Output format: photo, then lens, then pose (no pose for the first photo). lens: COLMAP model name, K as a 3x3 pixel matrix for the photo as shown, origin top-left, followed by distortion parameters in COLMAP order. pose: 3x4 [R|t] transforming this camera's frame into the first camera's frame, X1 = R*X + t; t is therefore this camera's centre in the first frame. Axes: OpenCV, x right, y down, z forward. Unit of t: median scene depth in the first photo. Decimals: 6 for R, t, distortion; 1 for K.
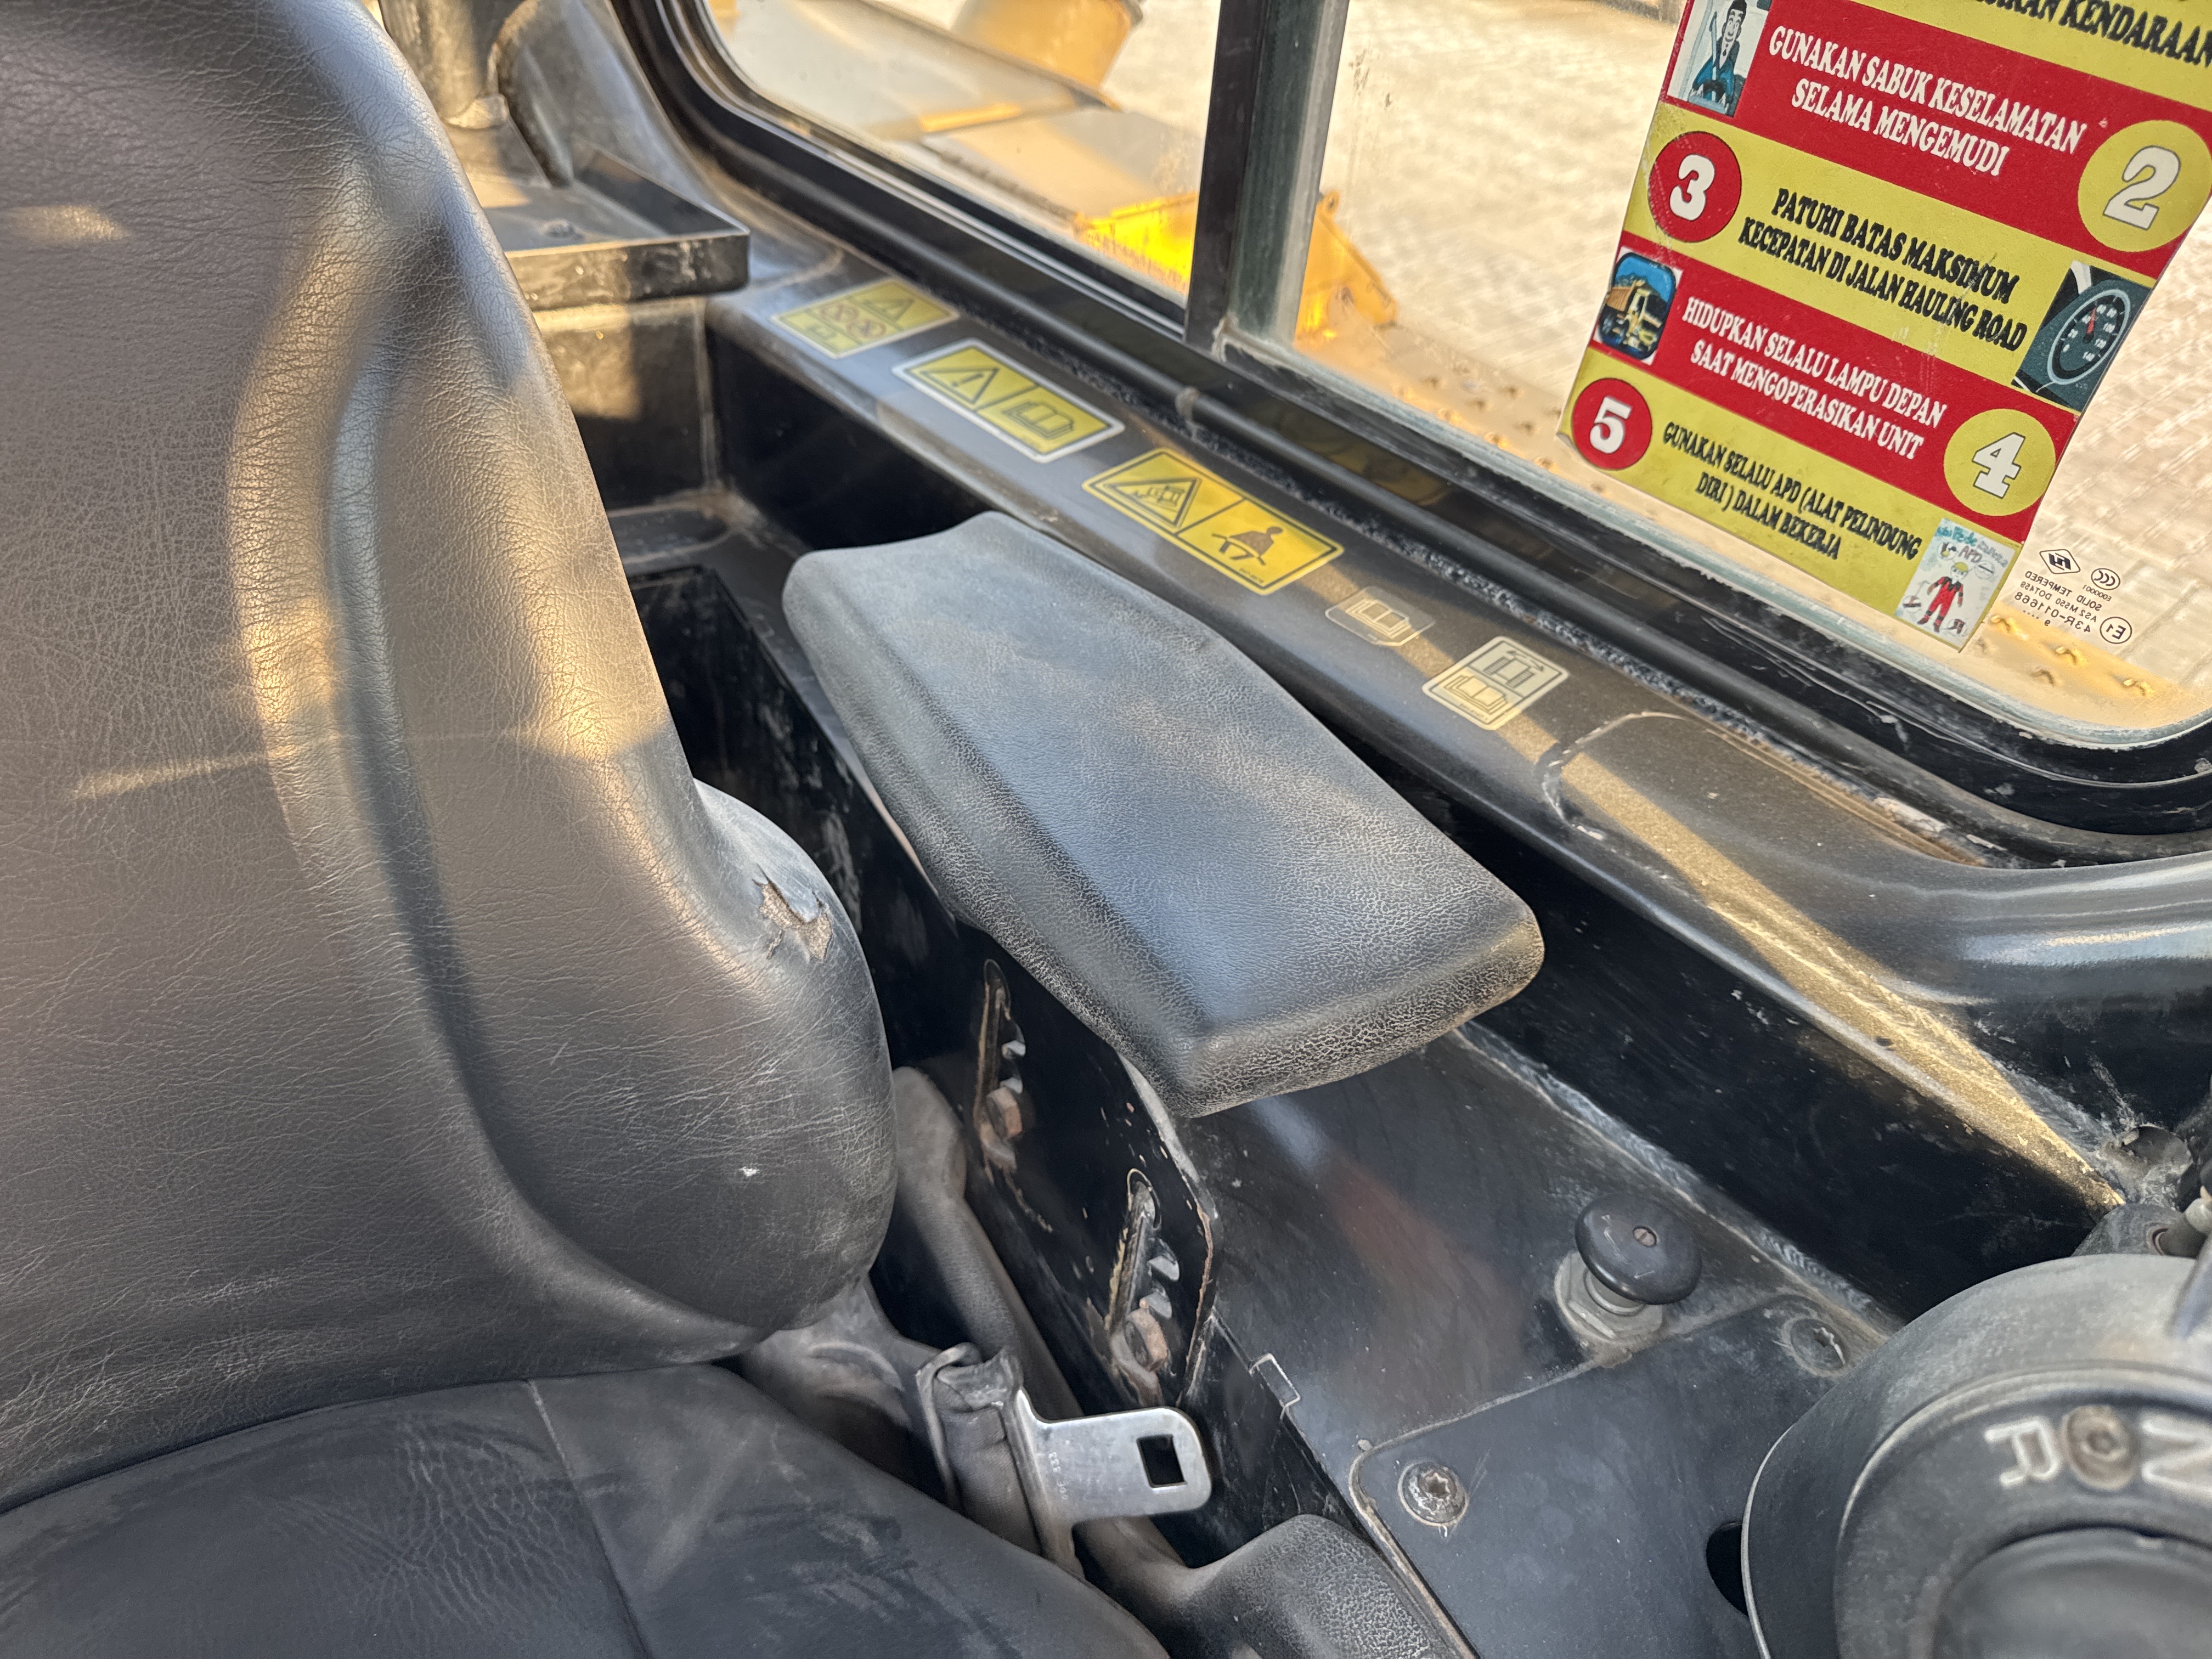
lens RADIAL K [[1581.2, 0, 1104.3], [0, 1581.2, 872.5], [0, 0, 1]] dist [0.039917, -0.051379]
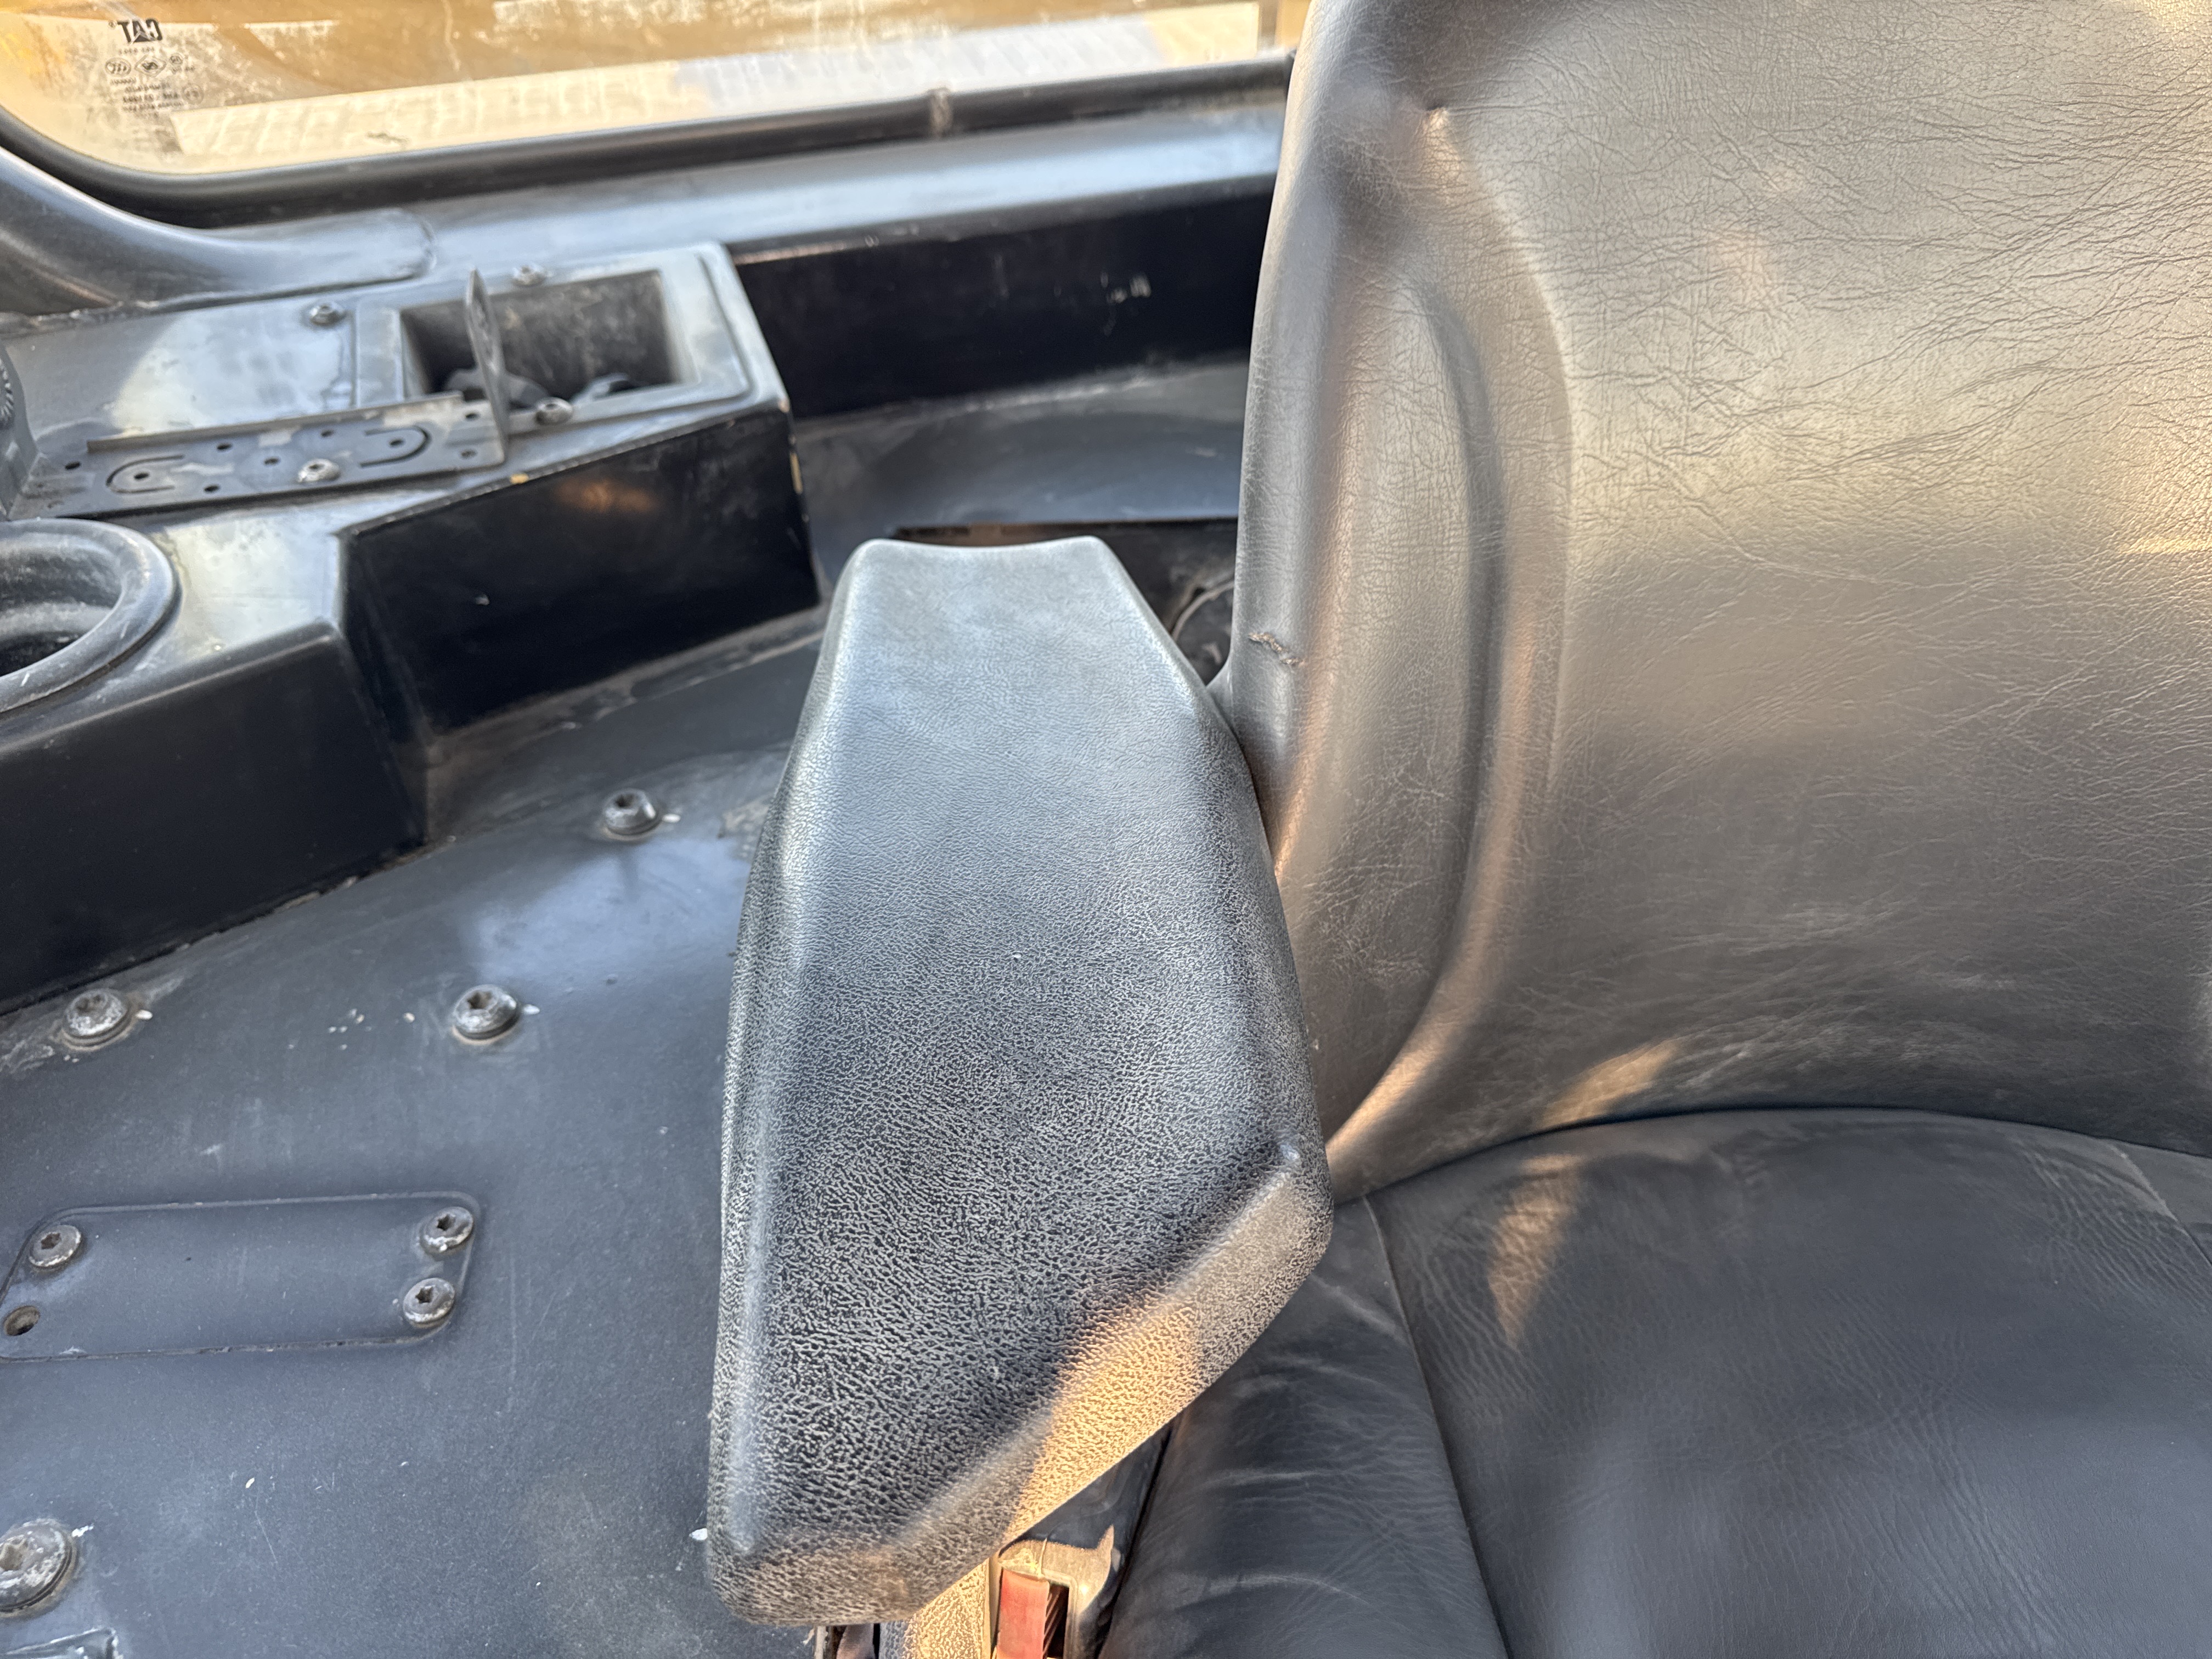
lens RADIAL K [[1581.2, 0, 1111.4], [0, 1581.2, 839.7], [0, 0, 1]] dist [0.039917, -0.051379]
pose [[0.894799, 0.200956, -0.398686, -0.595749], [-0.207880, 0.977801, 0.026297, 0.230612], [0.395120, 0.059348, 0.916710, -0.354905]]
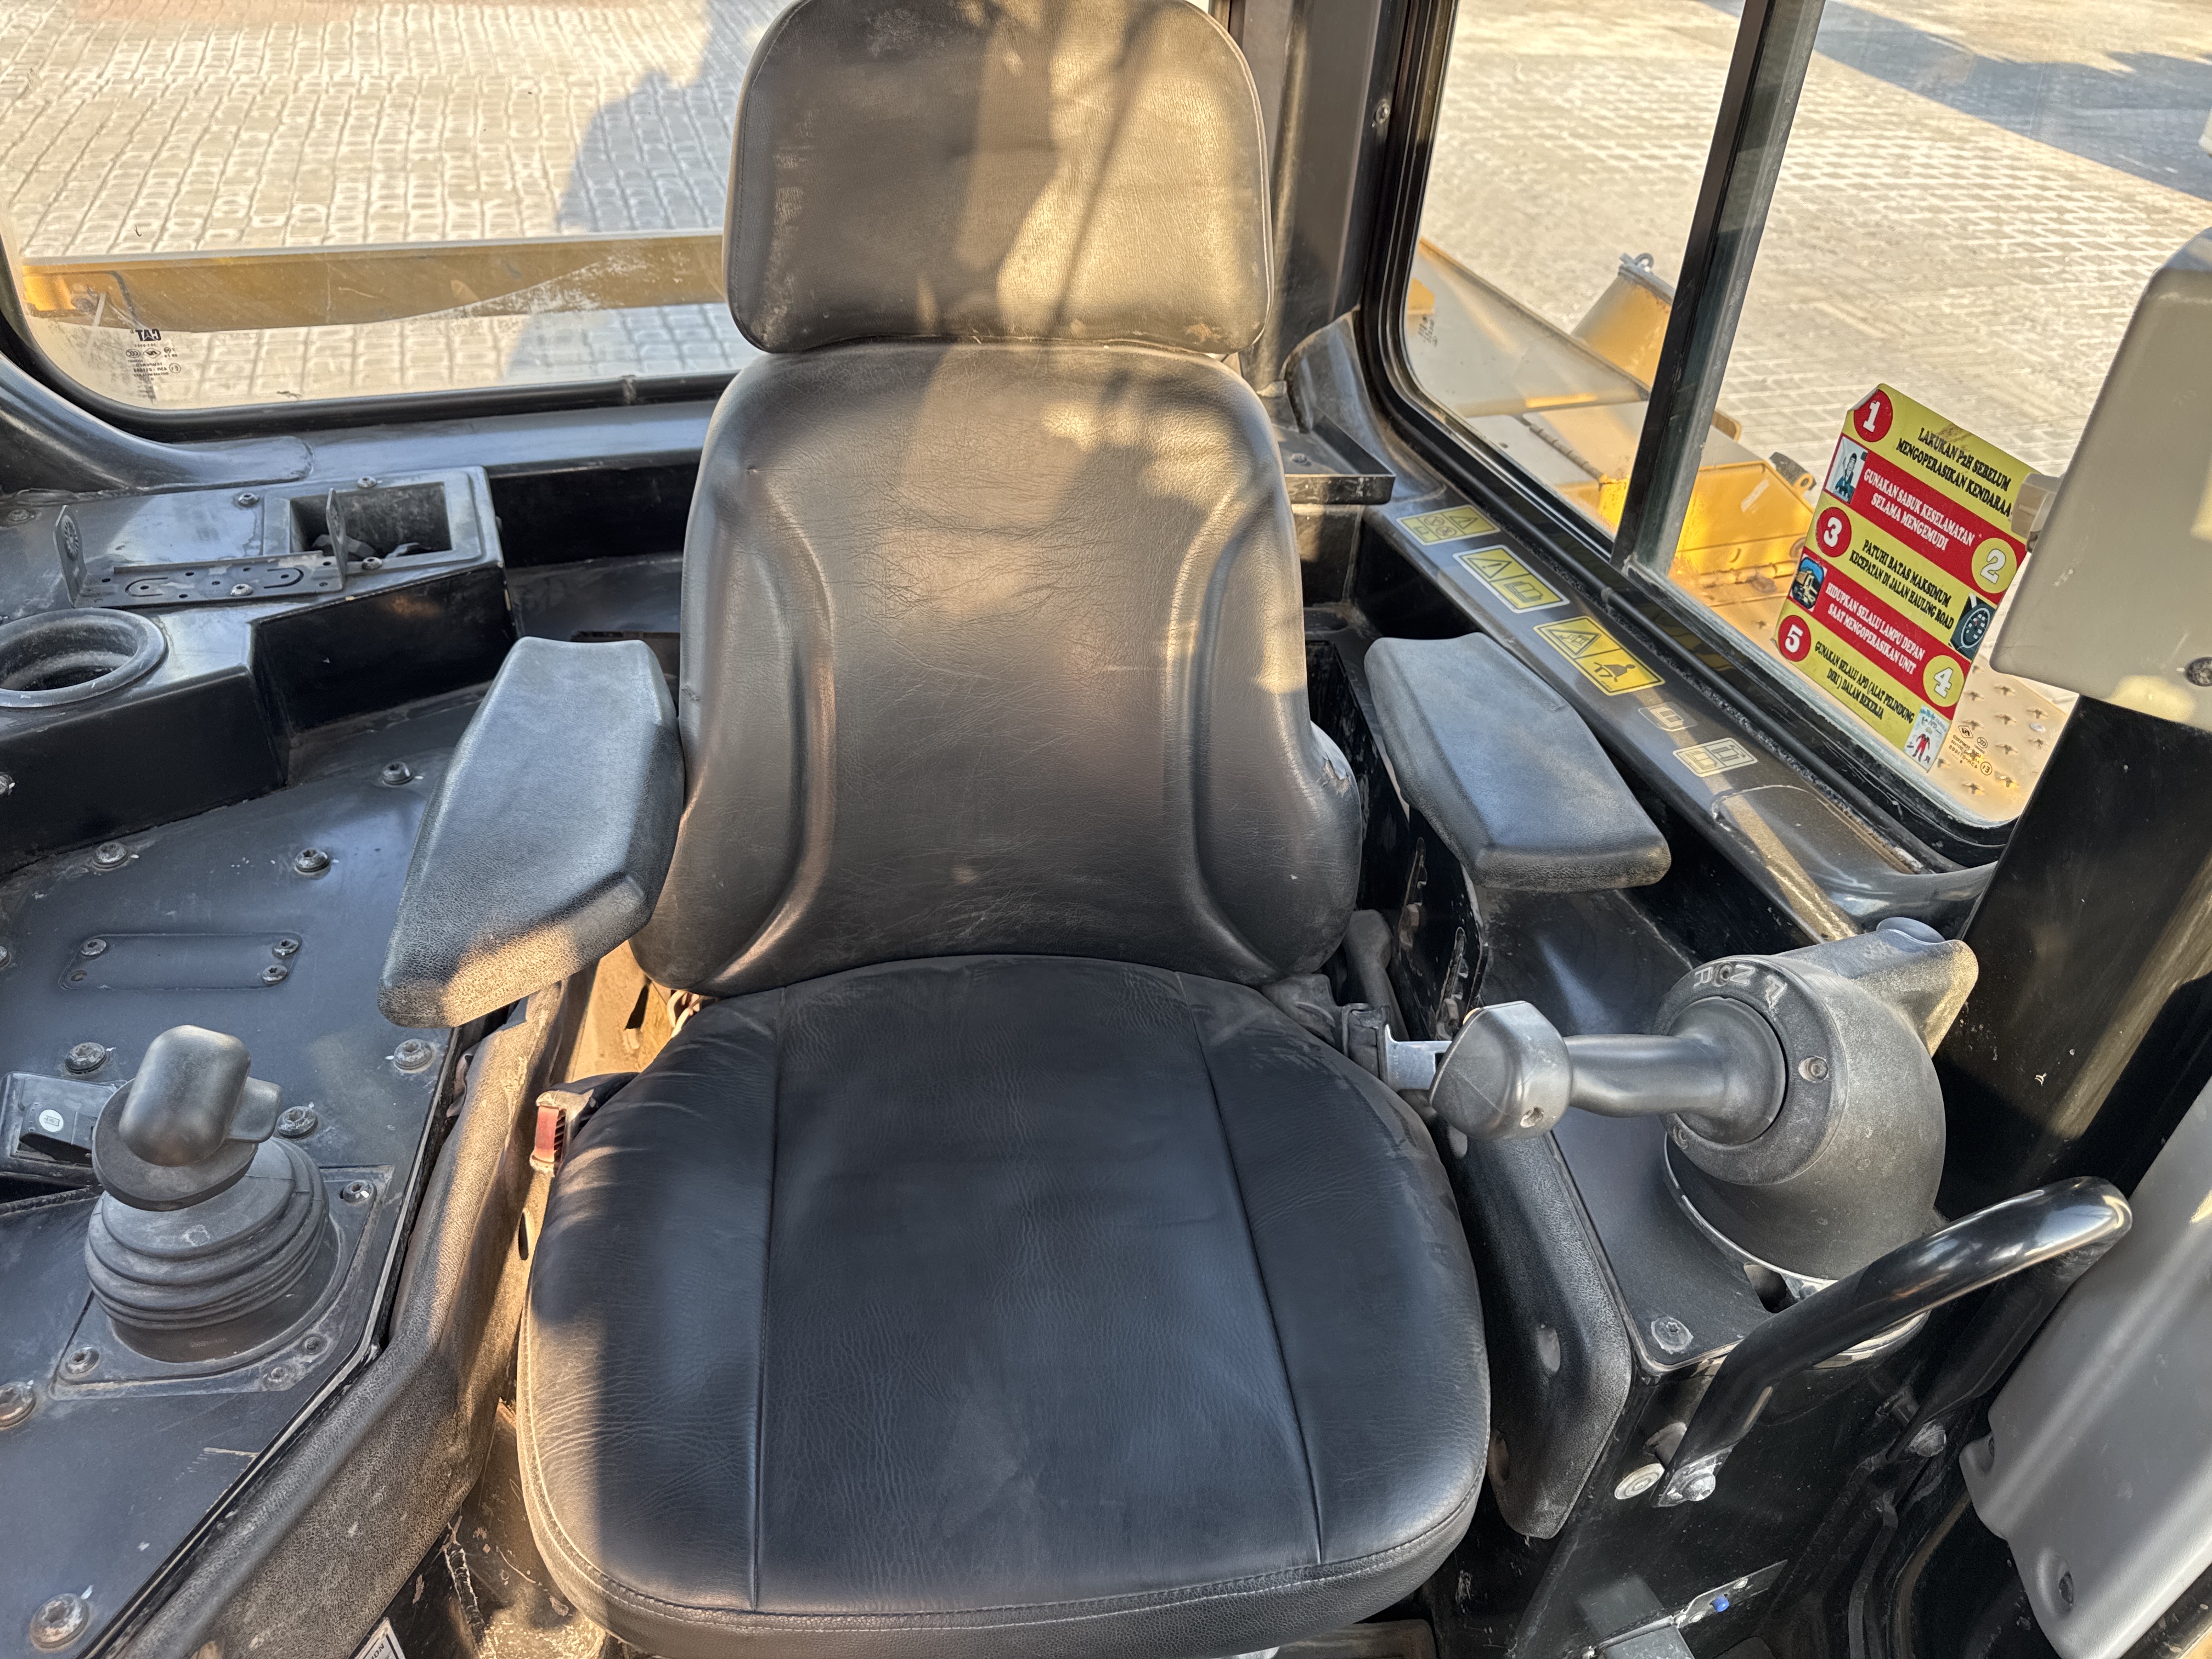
lens RADIAL K [[1581.2, 0, 1122.0], [0, 1581.2, 835.7], [0, 0, 1]] dist [0.039917, -0.051379]
pose [[0.917771, 0.203313, -0.341115, 0.295818], [-0.237688, 0.969378, -0.061727, 0.294496], [0.318119, 0.137730, 0.937993, -1.154808]]
